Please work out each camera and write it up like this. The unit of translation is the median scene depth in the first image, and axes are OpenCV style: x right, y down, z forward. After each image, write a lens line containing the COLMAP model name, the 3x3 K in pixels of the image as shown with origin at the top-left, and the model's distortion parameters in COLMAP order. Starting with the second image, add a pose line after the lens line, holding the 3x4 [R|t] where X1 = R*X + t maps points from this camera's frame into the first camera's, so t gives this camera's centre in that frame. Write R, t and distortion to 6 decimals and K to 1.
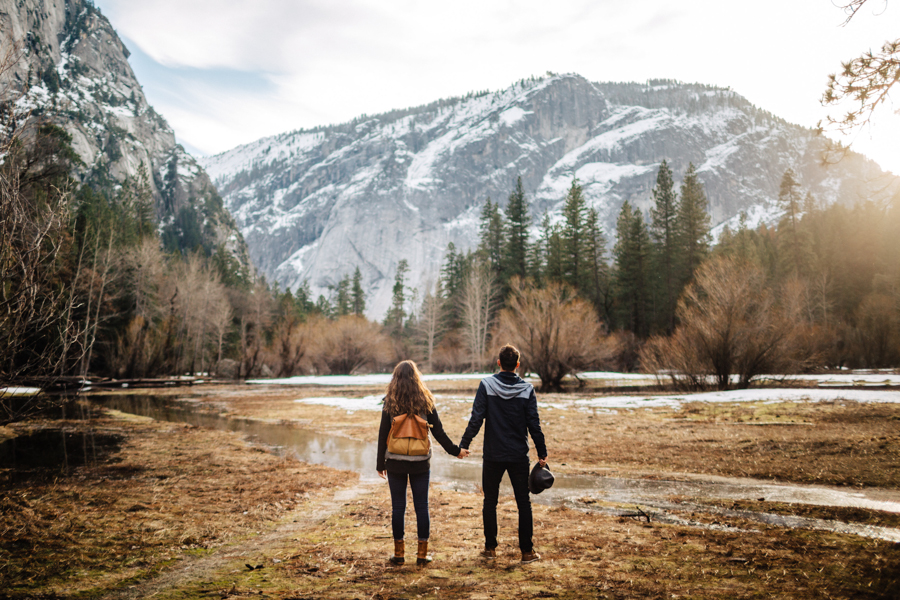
lens RADIAL K [[887.1, 0, 466.6], [0, 887.1, 270.7], [0, 0, 1]] dist [-0.017030, 0.020796]
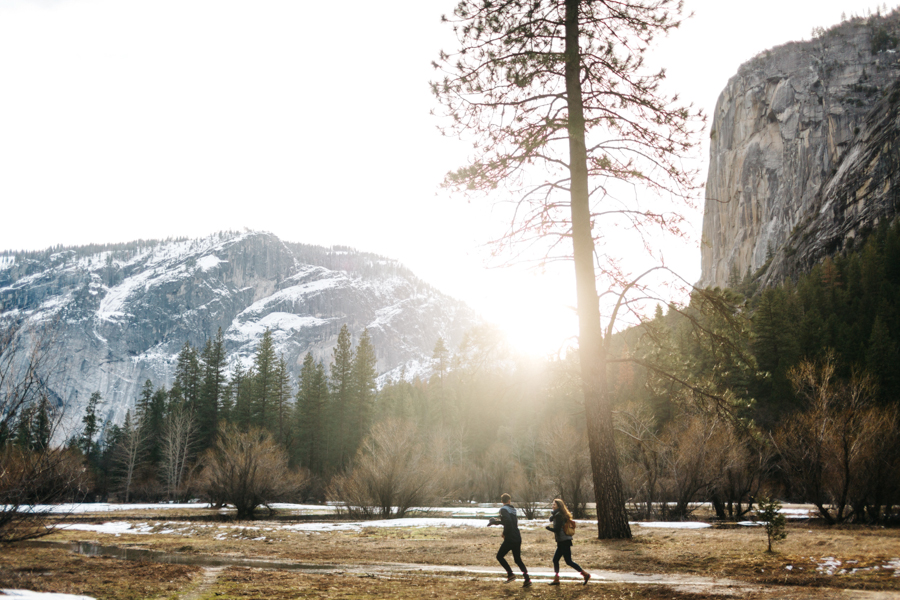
lens RADIAL K [[887.1, 0, 466.6], [0, 887.1, 270.7], [0, 0, 1]] dist [-0.017030, 0.020796]
pose [[0.925694, 0.105595, 0.363237, -0.050752], [-0.053667, 0.987196, -0.150215, -0.016824], [-0.374448, 0.119559, 0.919508, -0.133157]]
